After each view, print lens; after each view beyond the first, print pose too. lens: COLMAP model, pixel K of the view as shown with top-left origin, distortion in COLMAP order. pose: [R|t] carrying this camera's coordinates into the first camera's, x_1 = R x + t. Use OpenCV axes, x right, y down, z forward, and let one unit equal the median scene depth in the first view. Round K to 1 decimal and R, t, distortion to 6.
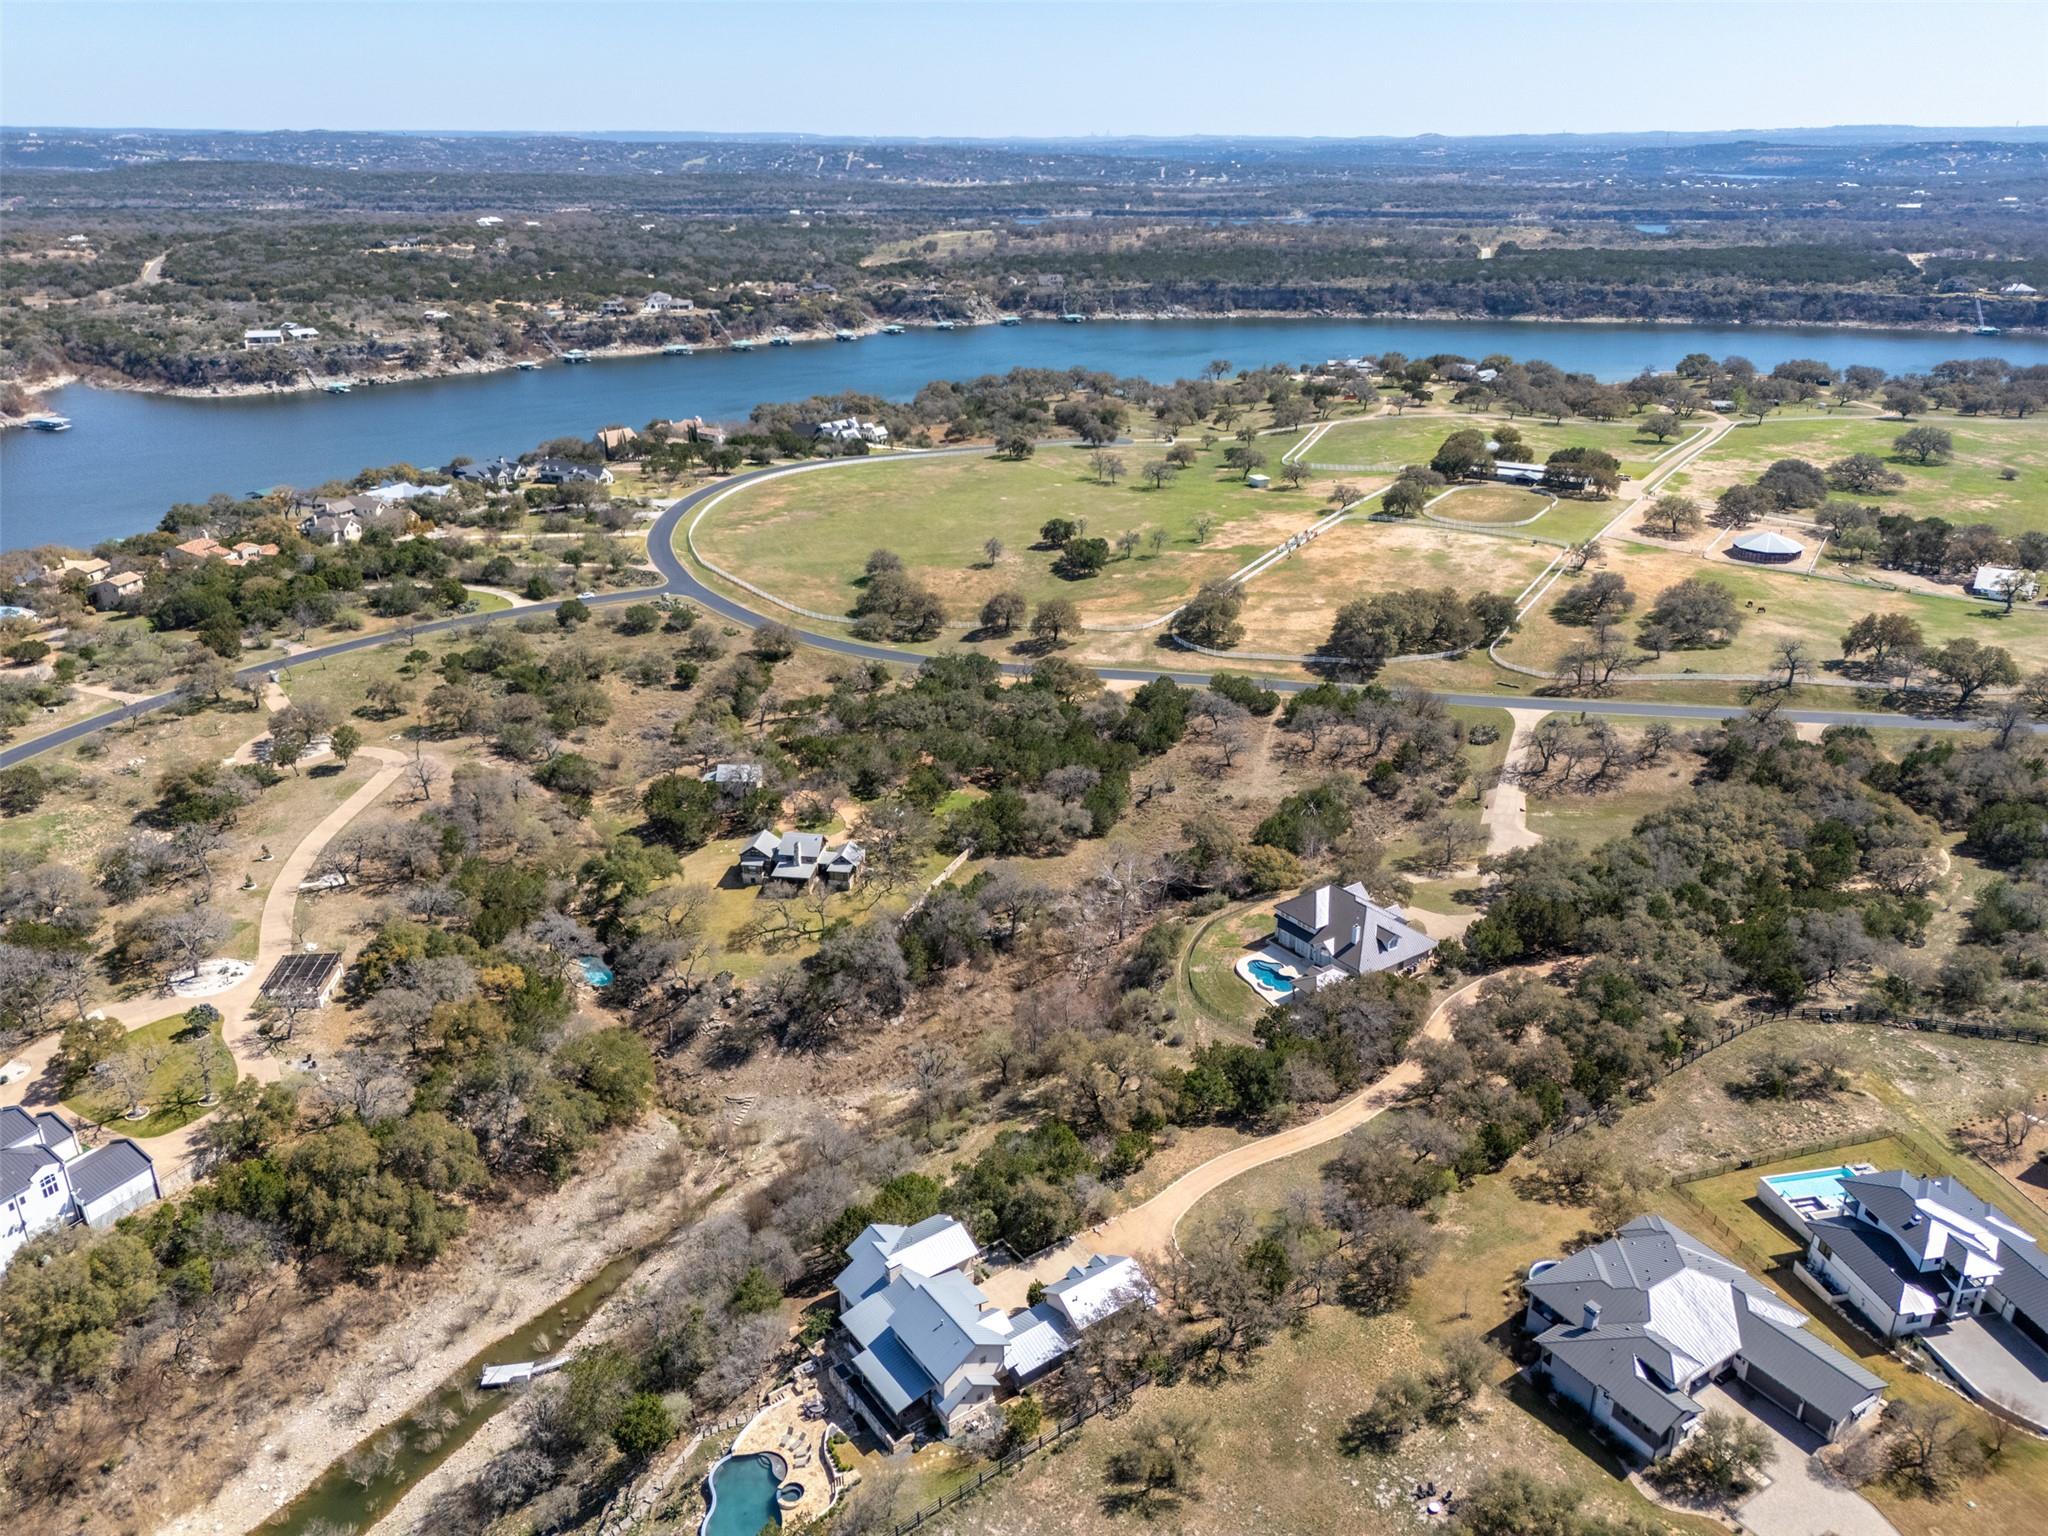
lens RADIAL K [[1496.3, 0, 1035.3], [0, 1496.3, 765.3], [0, 0, 1]] dist [0.068231, -0.056731]
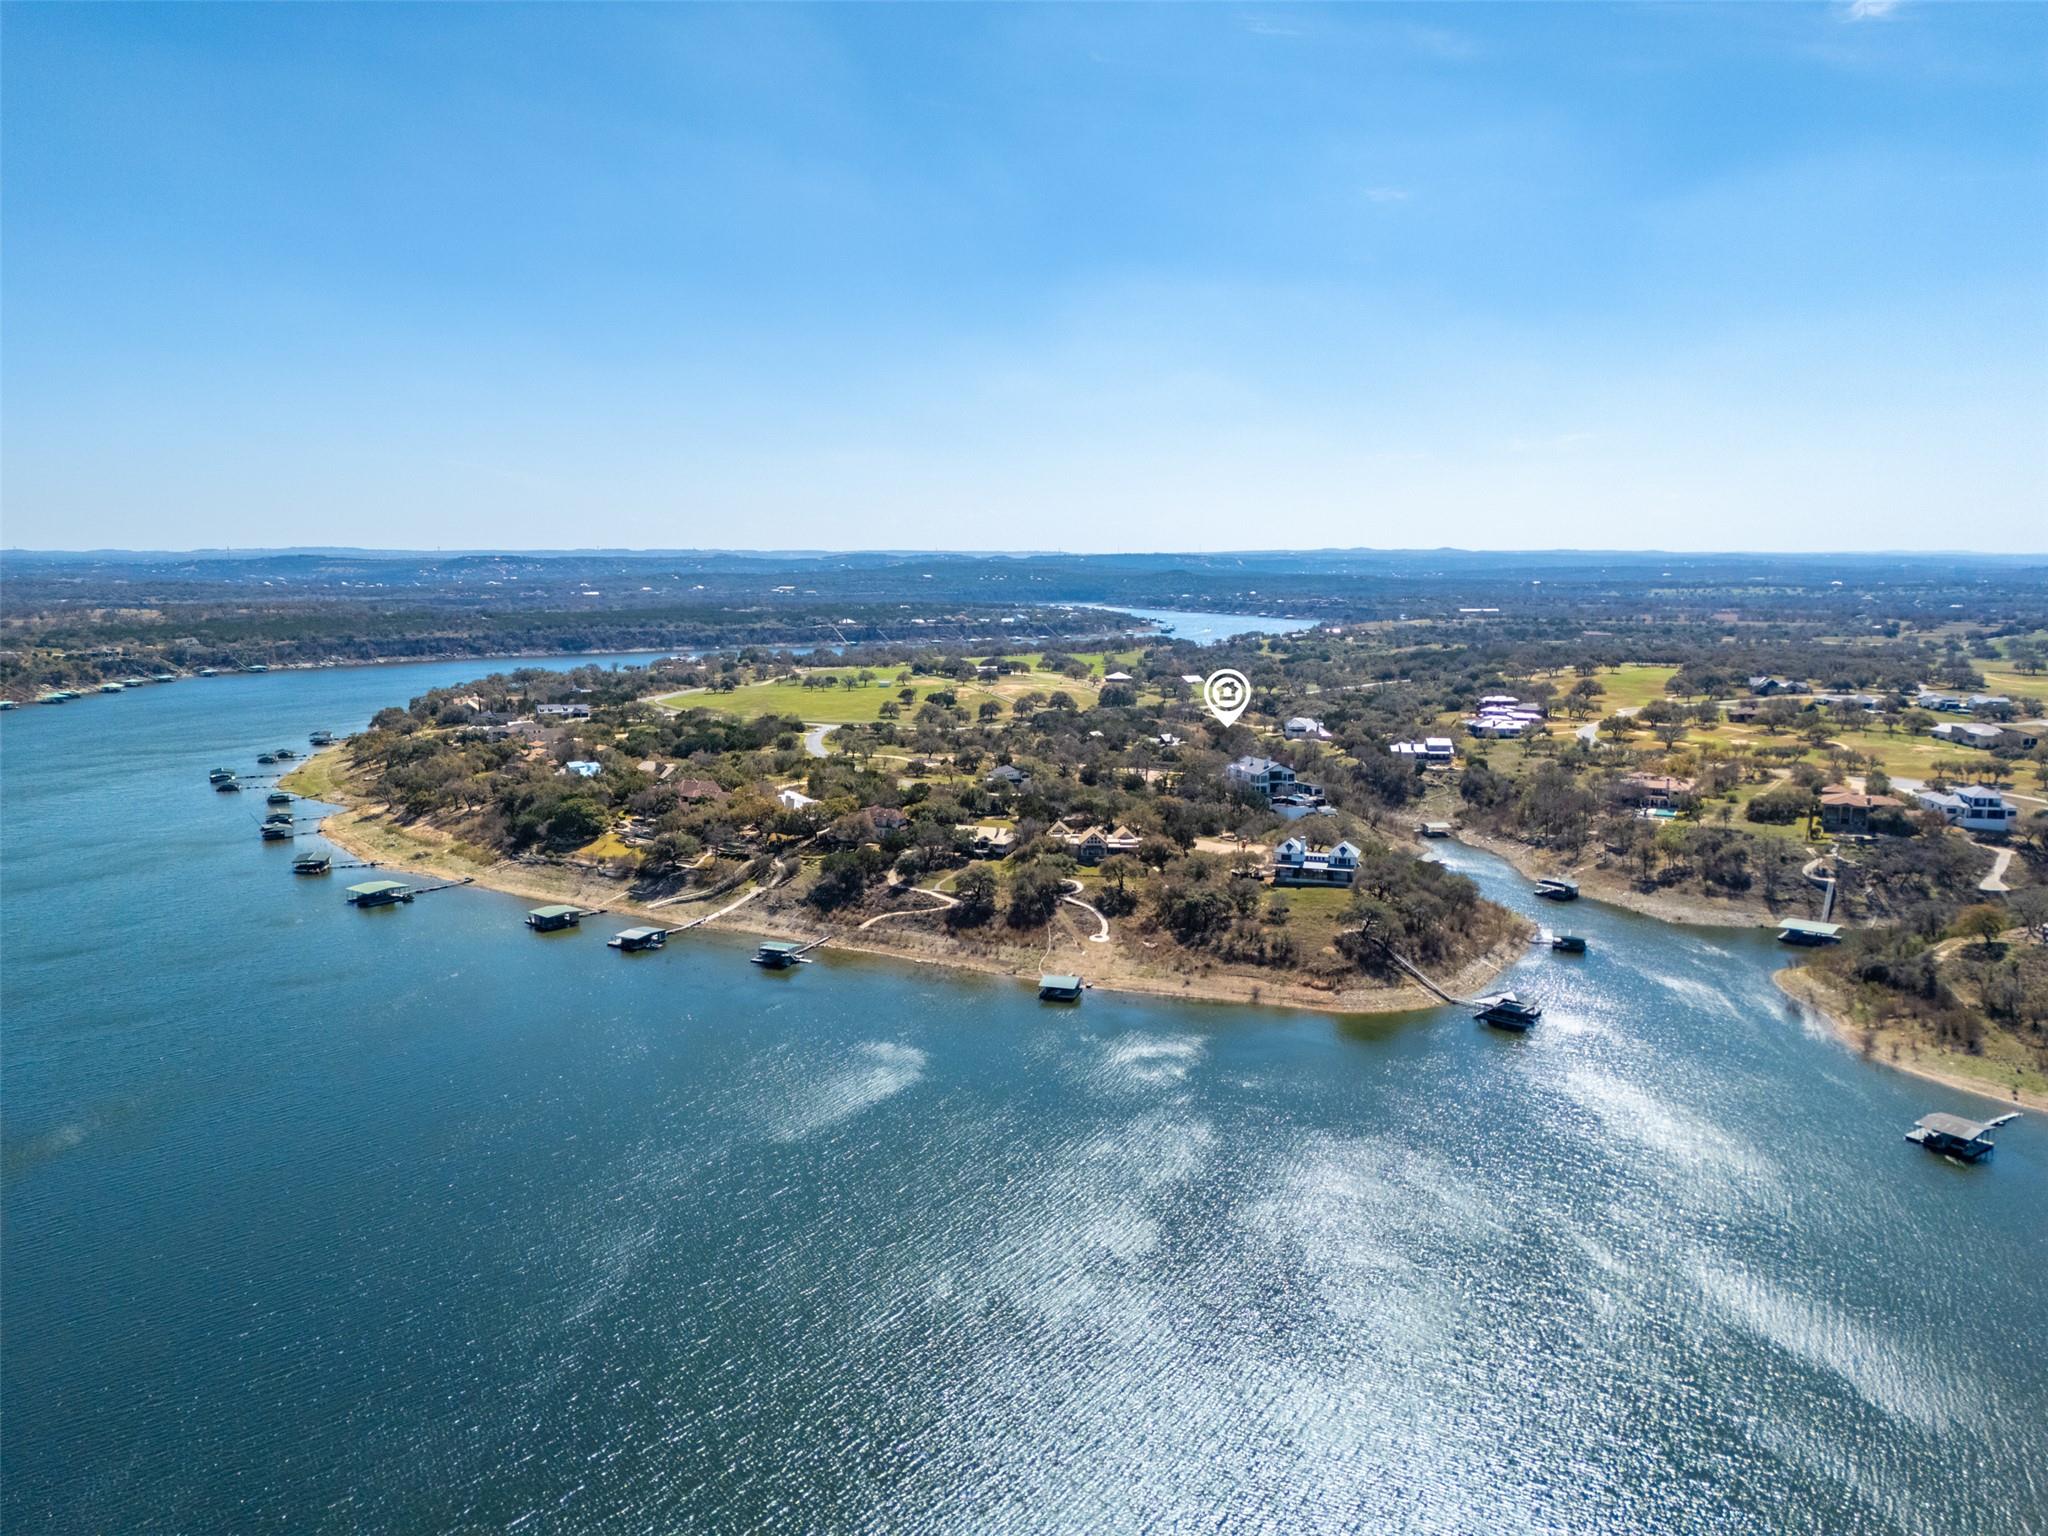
lens RADIAL K [[1496.3, 0, 1002.7], [0, 1496.3, 782.9], [0, 0, 1]] dist [0.068231, -0.056731]
pose [[0.611461, -0.117112, 0.782560, -1.765364], [0.302862, 0.948315, -0.094727, 0.211159], [-0.731020, 0.294930, 0.615326, -0.307204]]
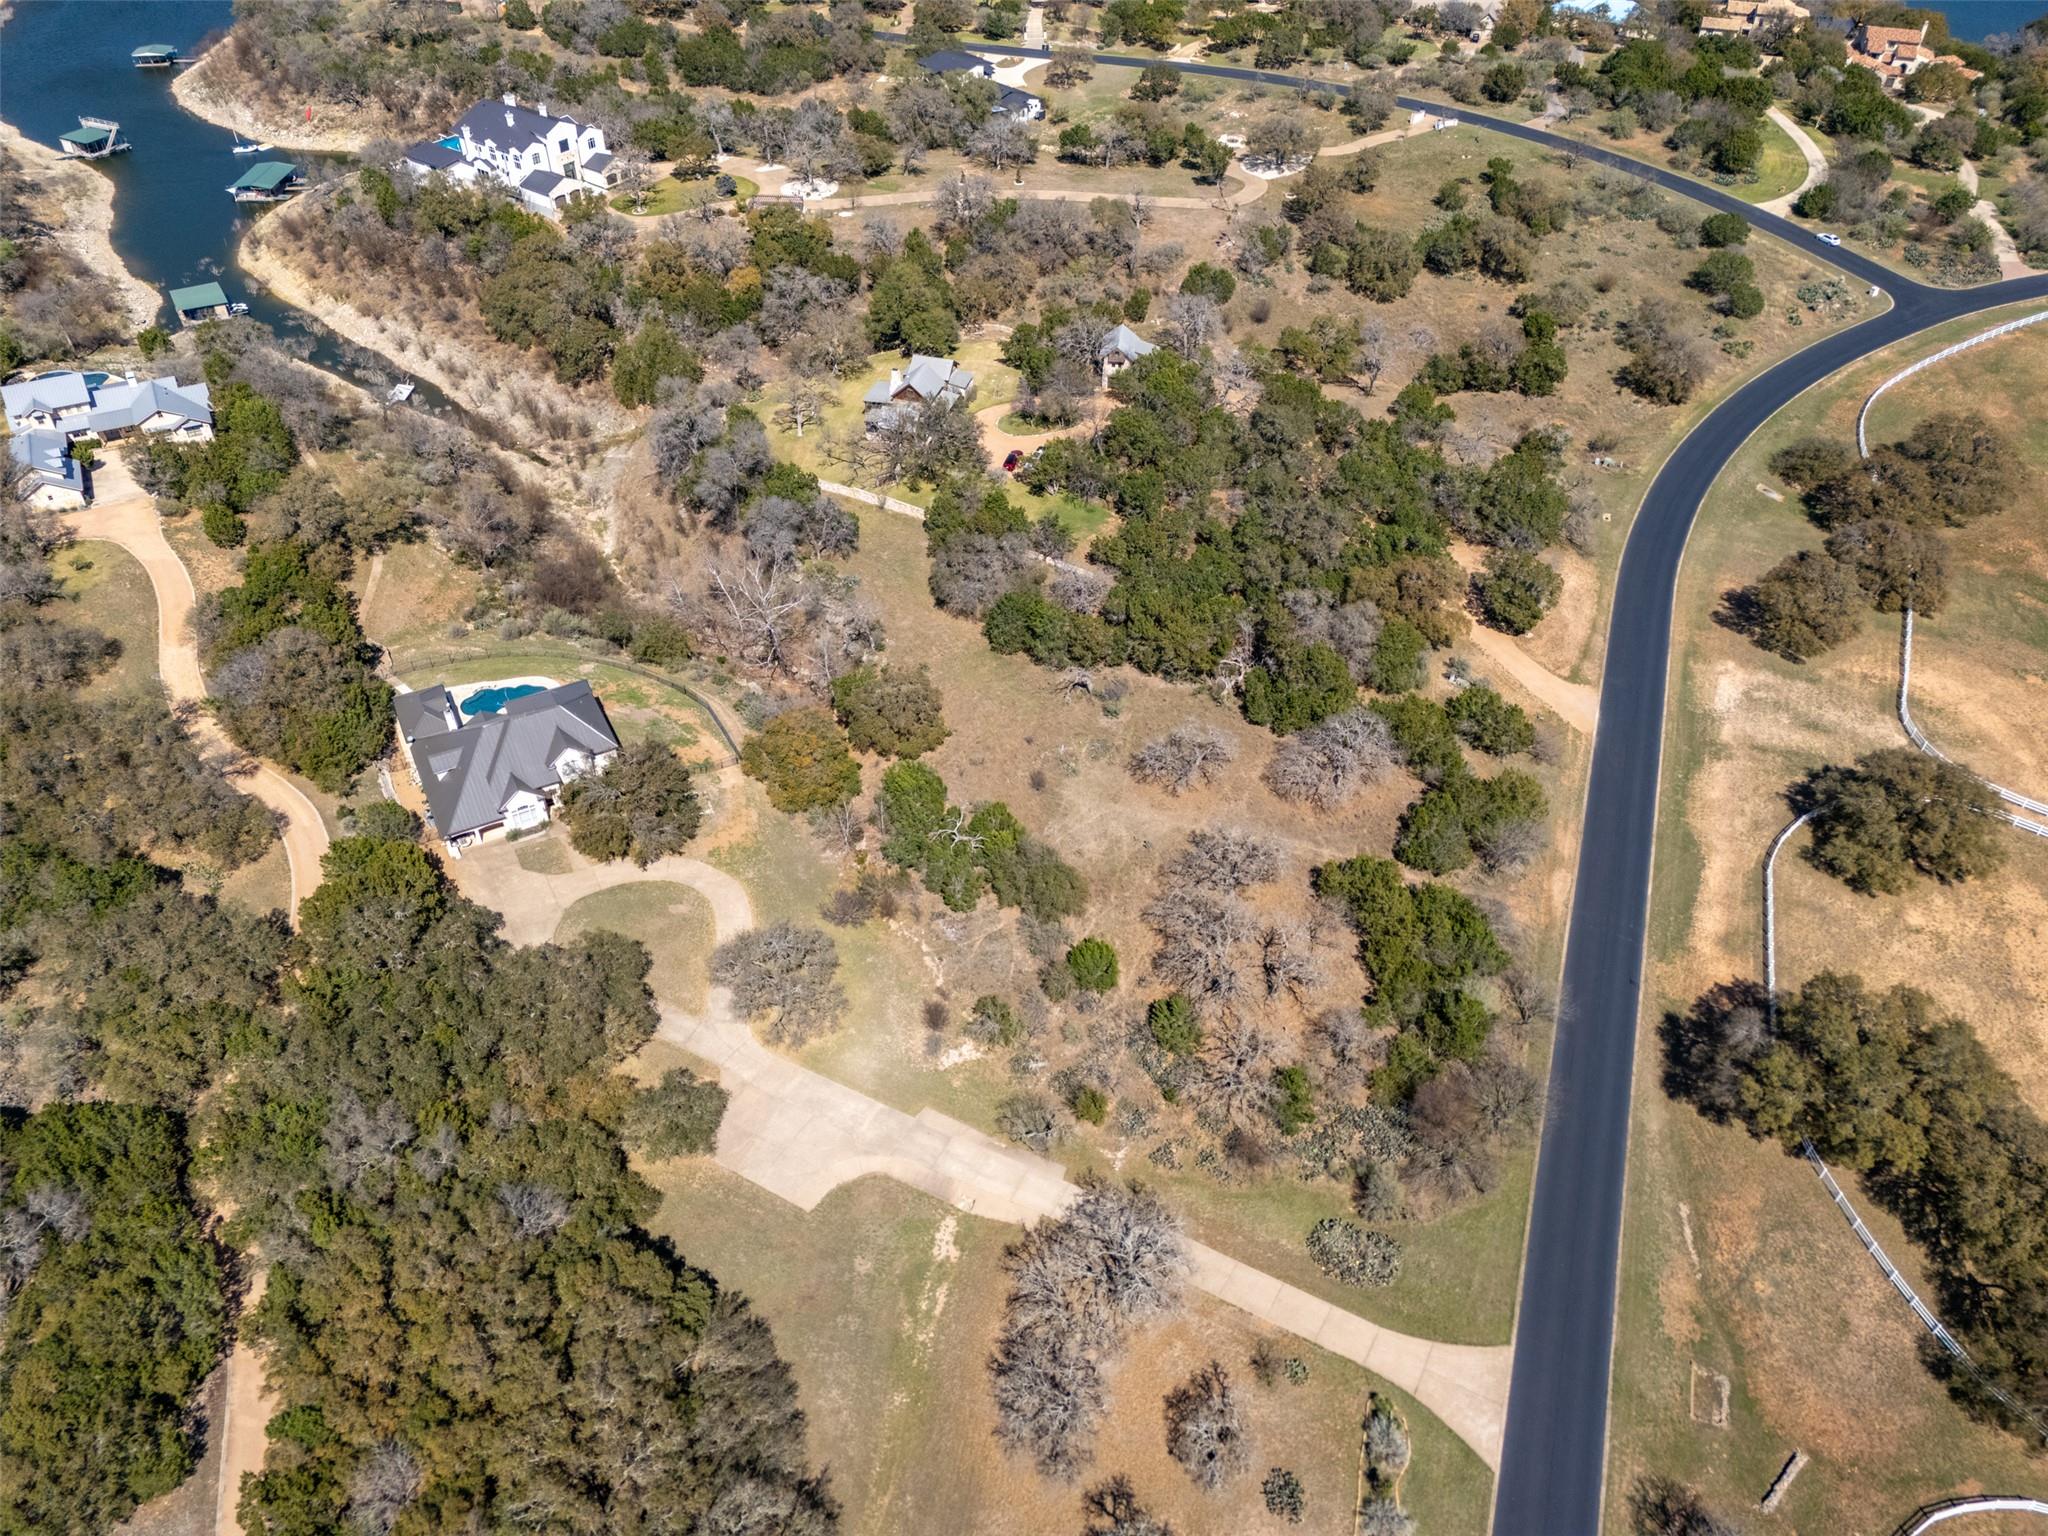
lens RADIAL K [[1496.3, 0, 1034.9], [0, 1496.3, 770.3], [0, 0, 1]] dist [0.068231, -0.056731]
pose [[-0.140608, 0.654448, -0.742918, 0.457876], [-0.392262, 0.652142, 0.648723, -0.285690], [0.909044, 0.382634, 0.165019, 0.716990]]
